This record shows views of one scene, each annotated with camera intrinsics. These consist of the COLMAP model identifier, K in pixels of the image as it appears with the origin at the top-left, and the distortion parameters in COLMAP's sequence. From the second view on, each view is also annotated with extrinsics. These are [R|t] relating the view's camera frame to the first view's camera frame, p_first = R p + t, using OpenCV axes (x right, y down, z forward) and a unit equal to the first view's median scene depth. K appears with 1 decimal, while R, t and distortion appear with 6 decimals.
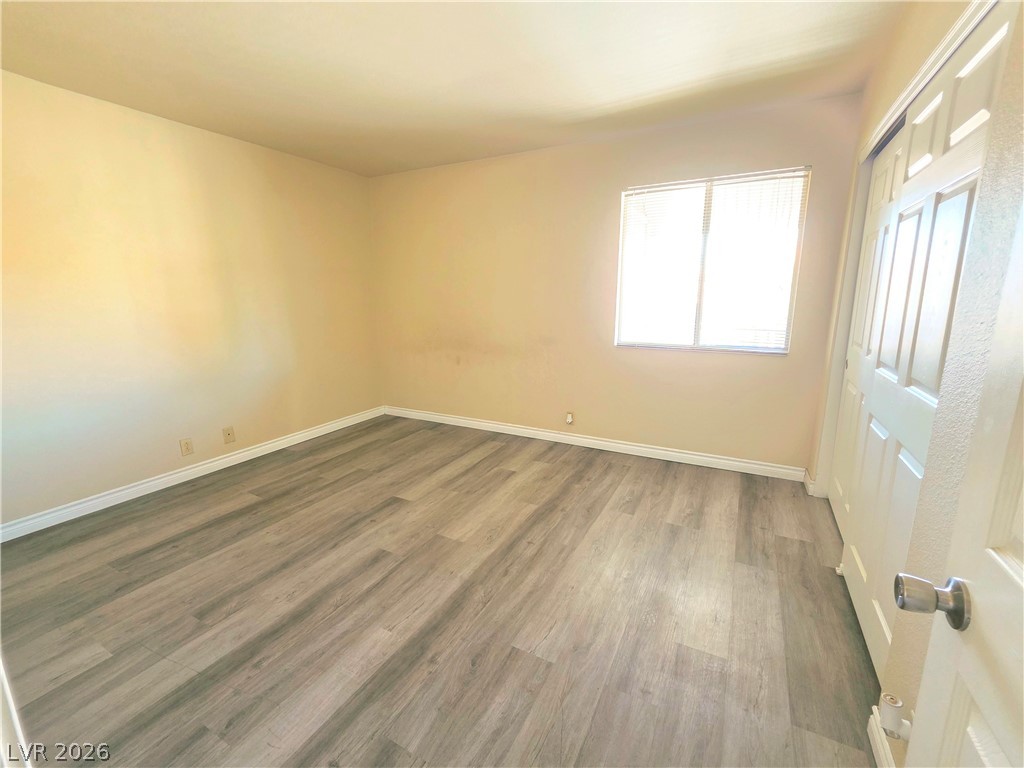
lens RADIAL K [[442.0, 0, 512.0], [0, 442.0, 384.0], [0, 0, 1]] dist [0.002393, -0.000114]
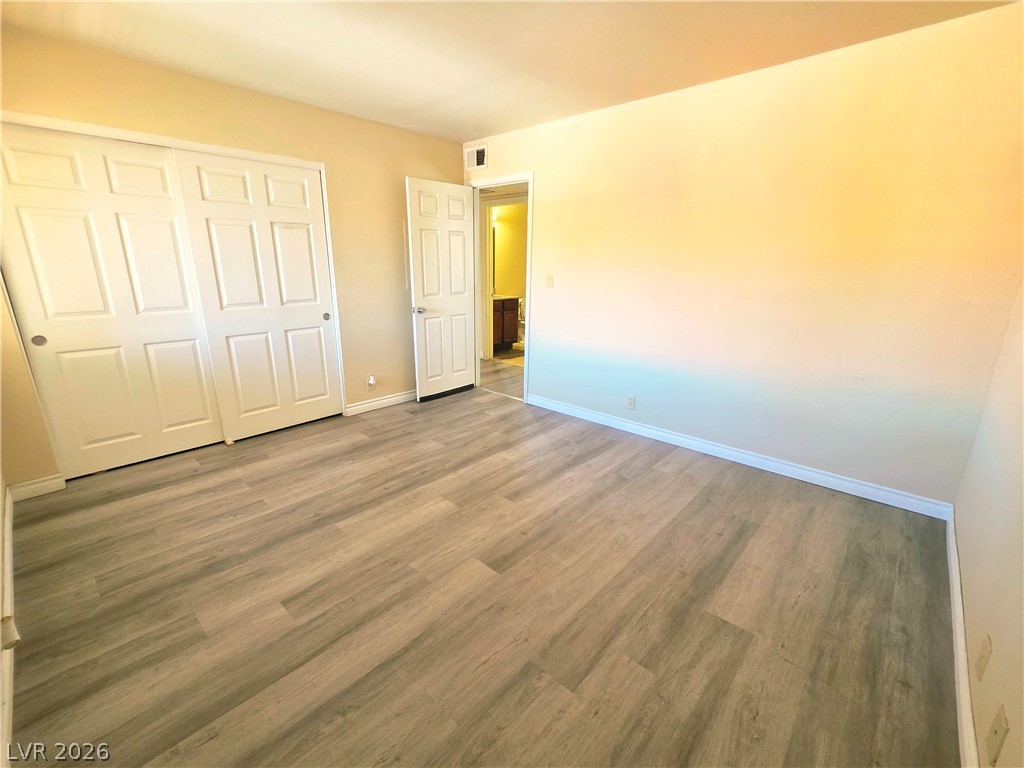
lens RADIAL K [[442.0, 0, 512.0], [0, 442.0, 384.0], [0, 0, 1]] dist [0.002393, -0.000114]
pose [[-0.969068, -0.066680, 0.237615, -0.498076], [0.049204, 0.891276, 0.450784, -0.359284], [-0.241839, 0.448532, -0.860426, 1.687761]]
